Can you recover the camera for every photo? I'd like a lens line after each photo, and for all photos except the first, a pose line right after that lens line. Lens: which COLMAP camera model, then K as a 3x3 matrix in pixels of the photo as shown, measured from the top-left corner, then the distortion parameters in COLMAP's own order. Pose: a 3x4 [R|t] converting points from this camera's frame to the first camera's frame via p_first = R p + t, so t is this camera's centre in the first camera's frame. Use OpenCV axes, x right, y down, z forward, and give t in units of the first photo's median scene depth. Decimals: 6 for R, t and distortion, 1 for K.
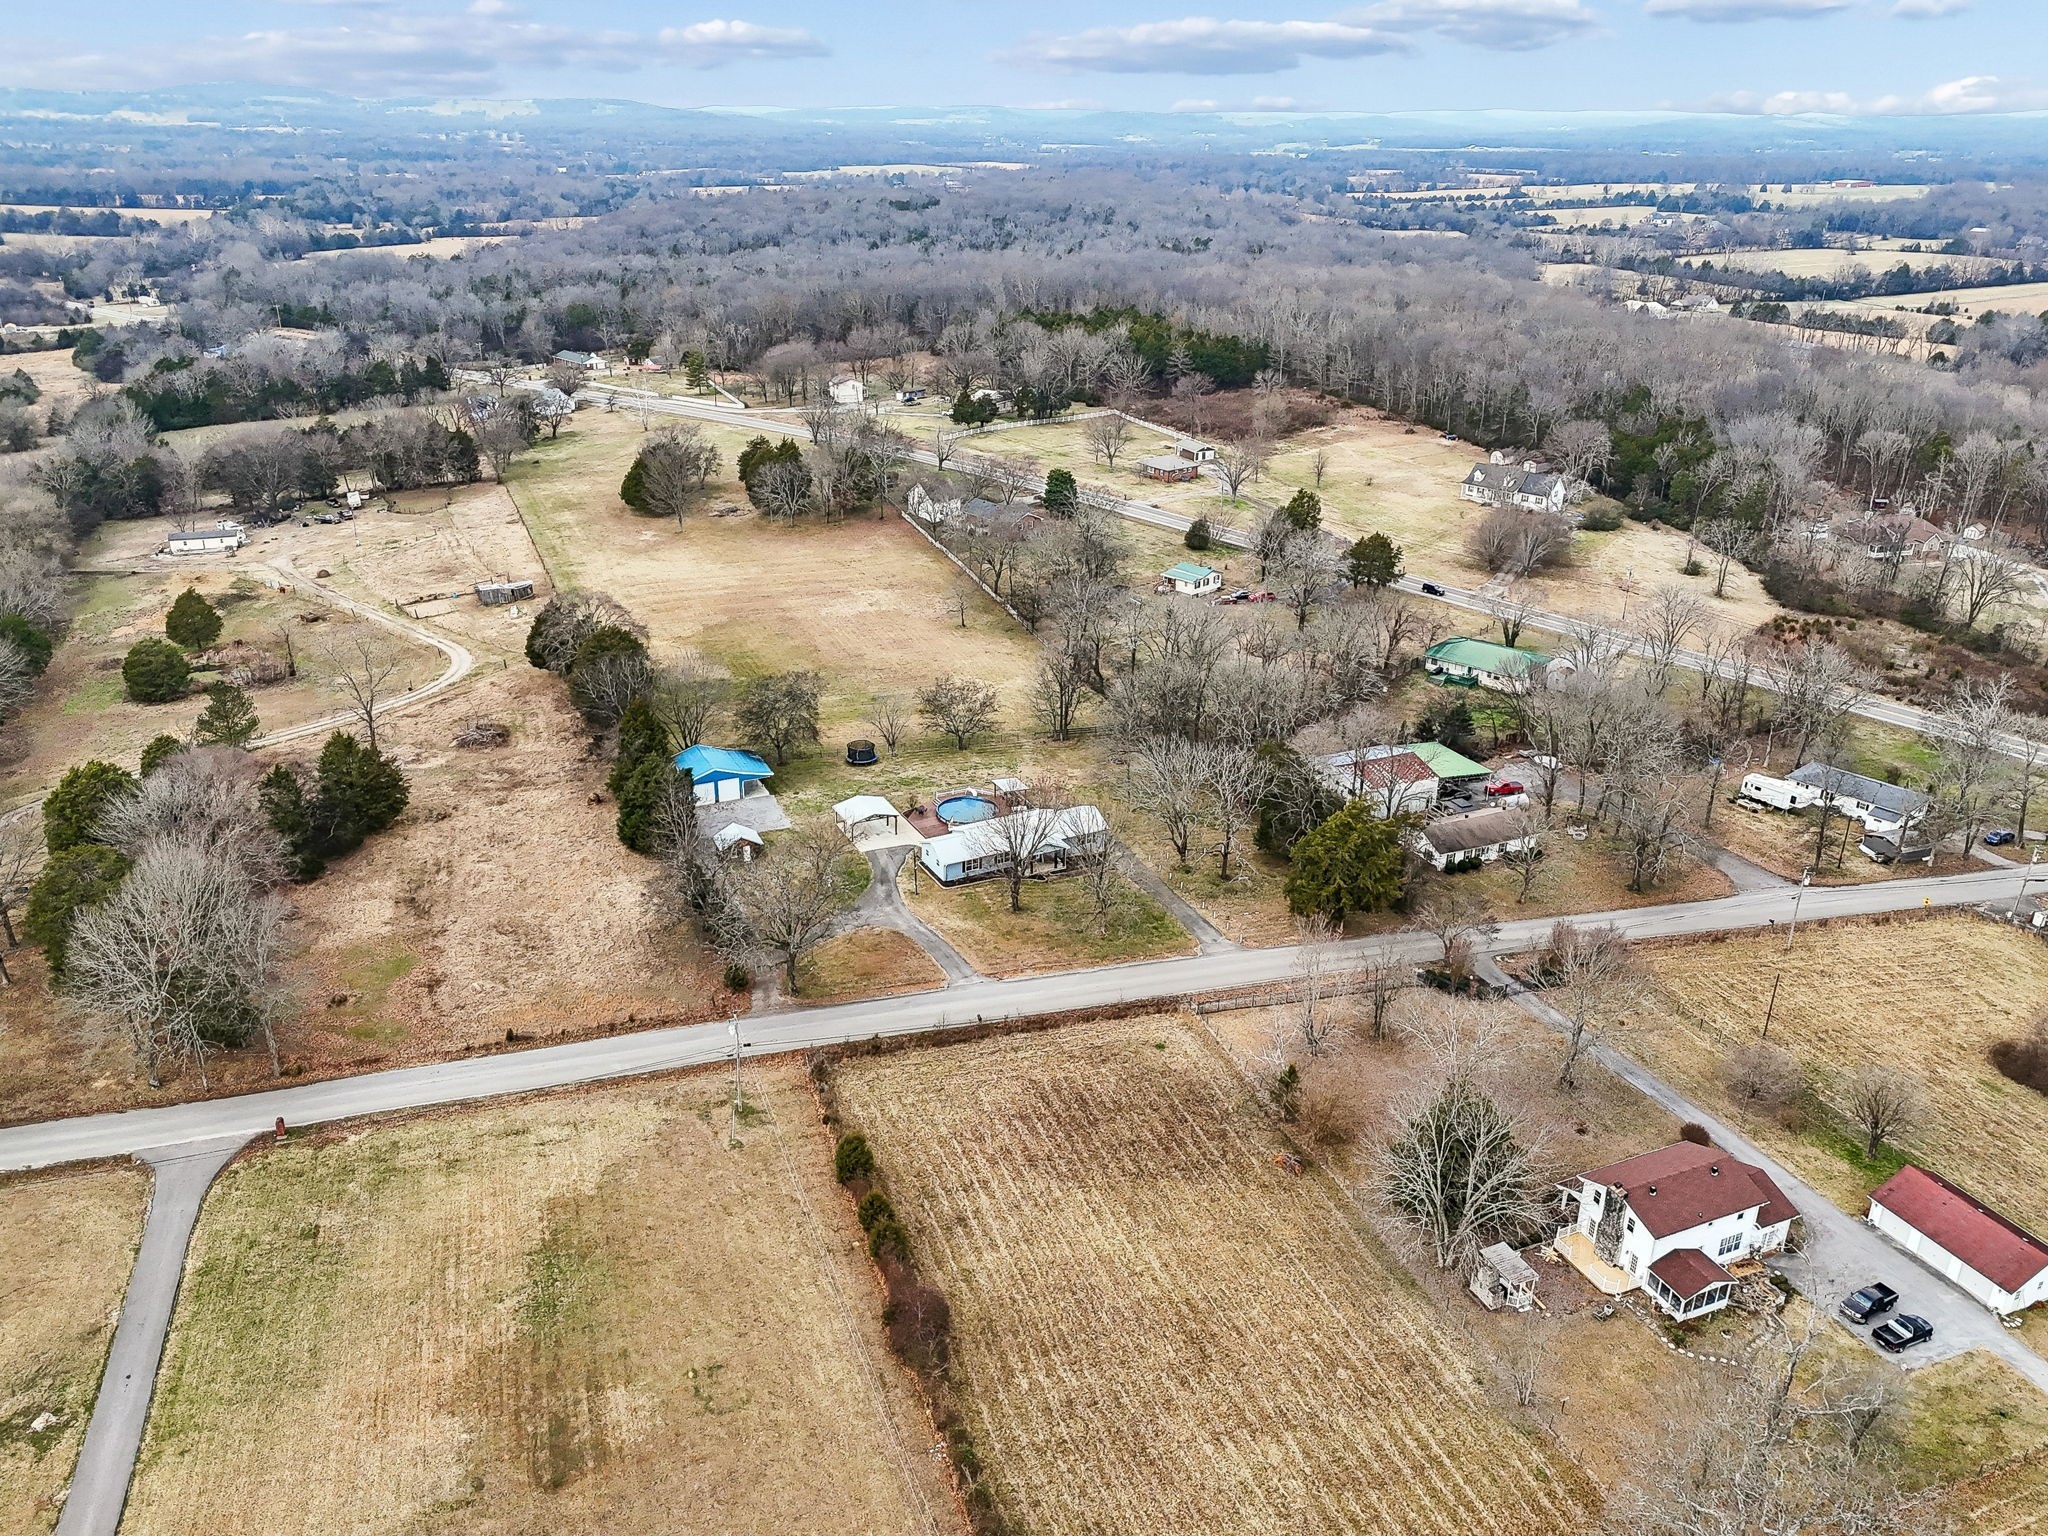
lens RADIAL K [[1454.0, 0, 1029.1], [0, 1454.0, 767.3], [0, 0, 1]] dist [0.066774, -0.054457]
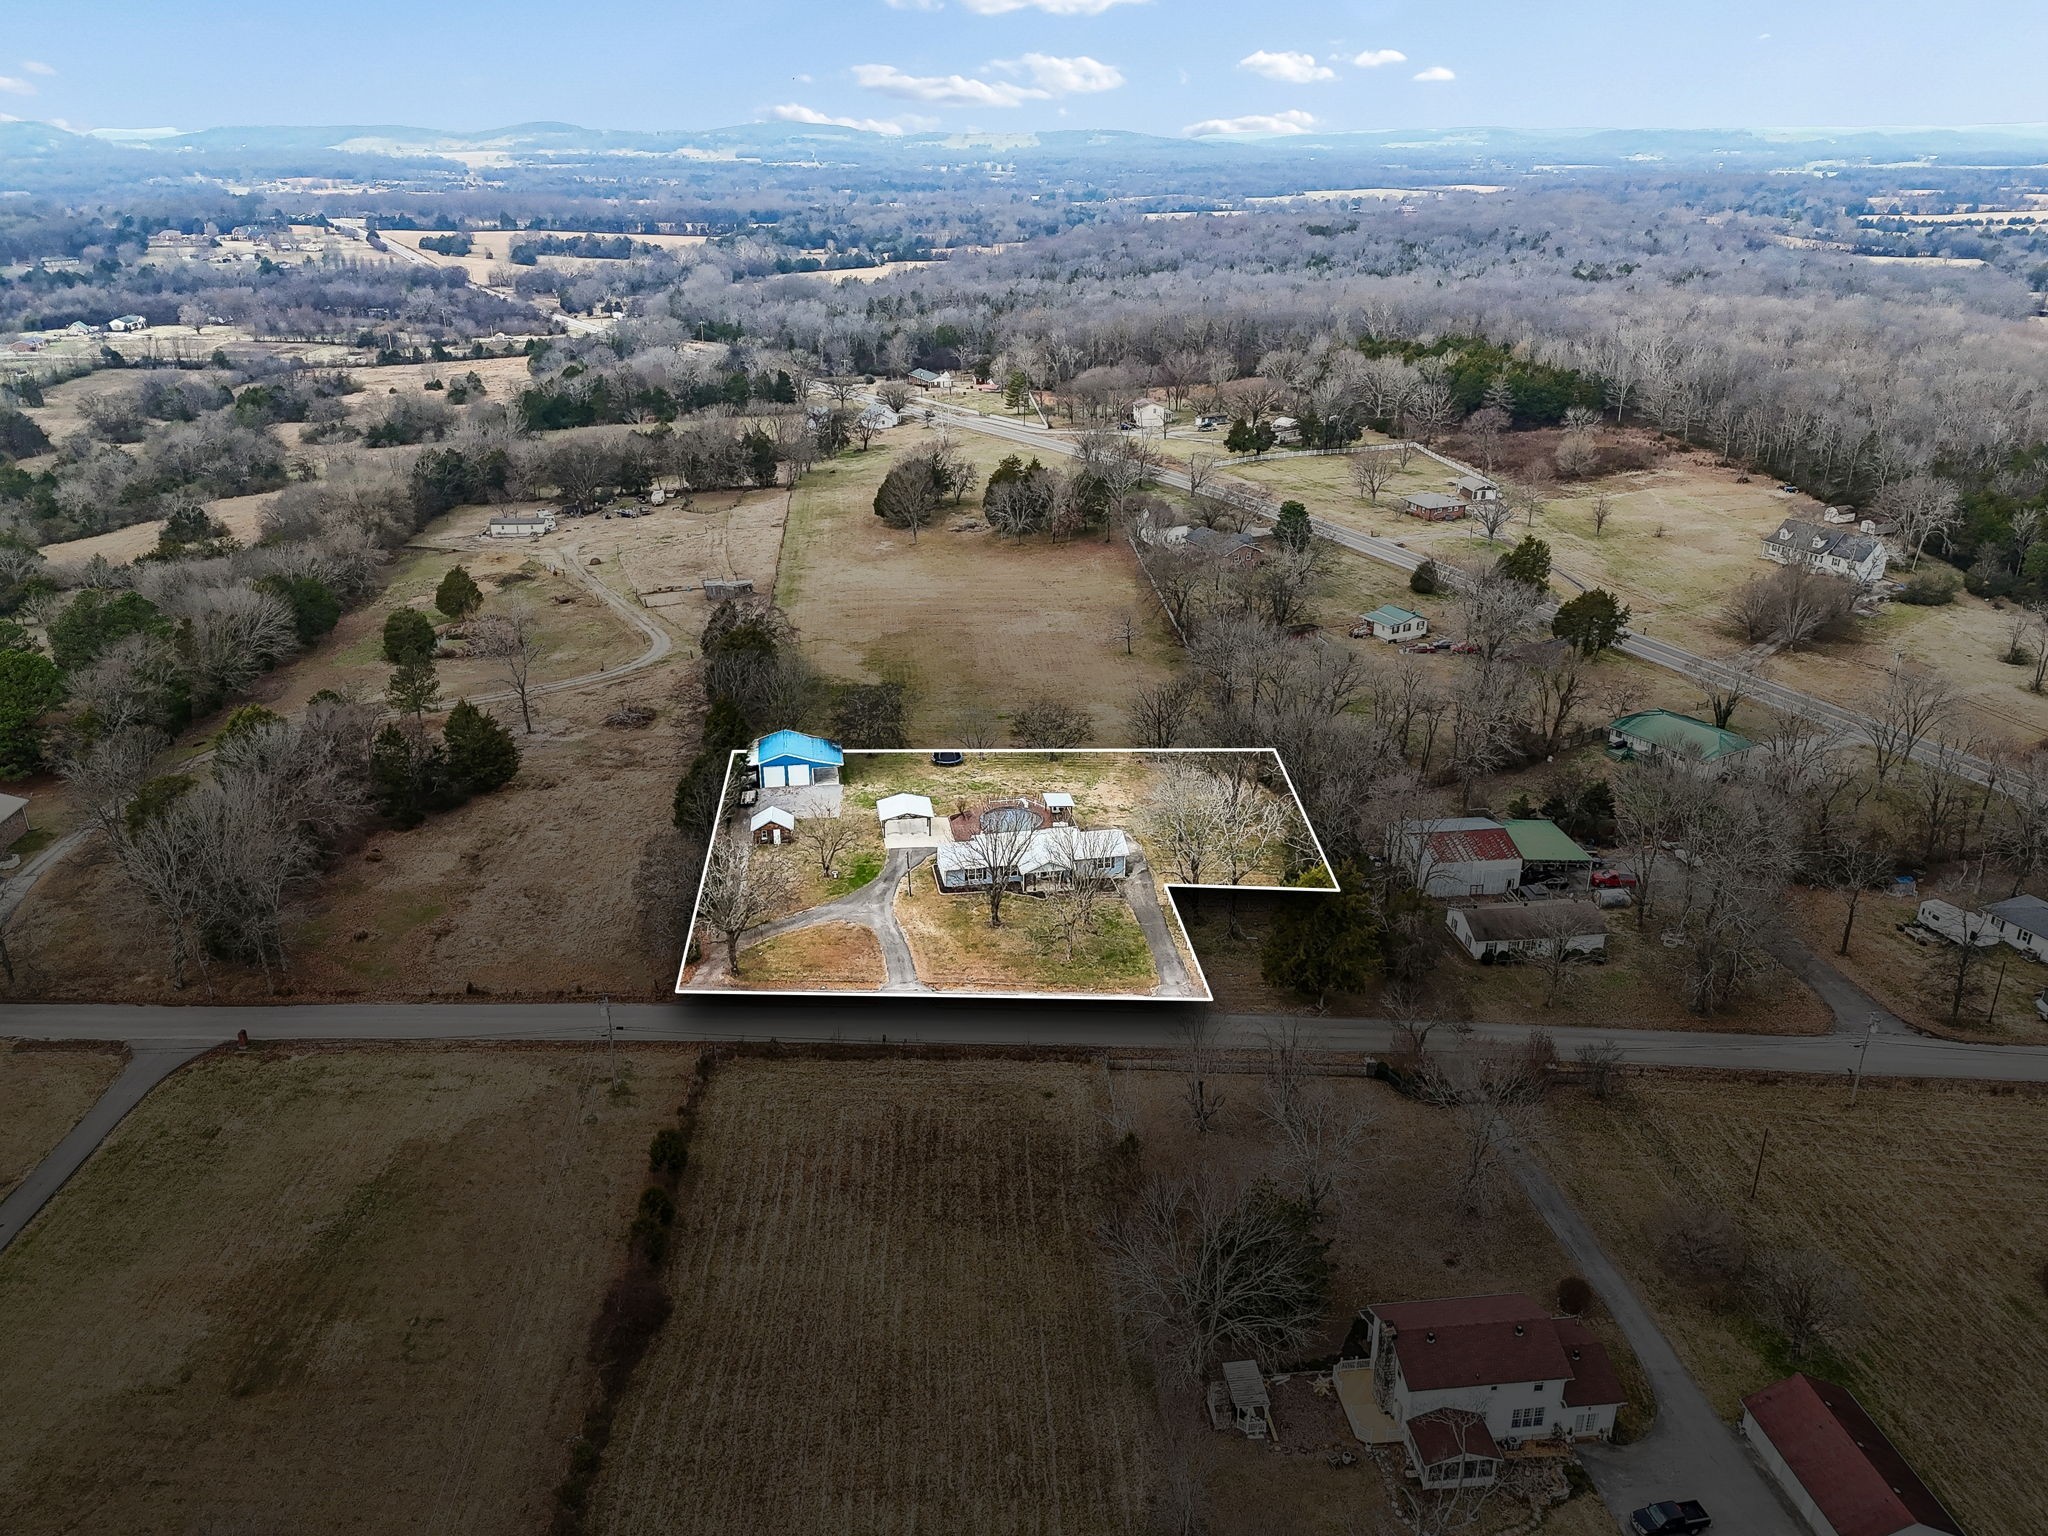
lens RADIAL K [[1454.0, 0, 1029.1], [0, 1454.0, 767.3], [0, 0, 1]] dist [0.066774, -0.054457]
pose [[0.958467, 0.101777, -0.266425, 0.135283], [-0.105732, 0.994394, -0.000505, -0.010176], [0.264881, 0.028654, 0.963855, 0.023360]]
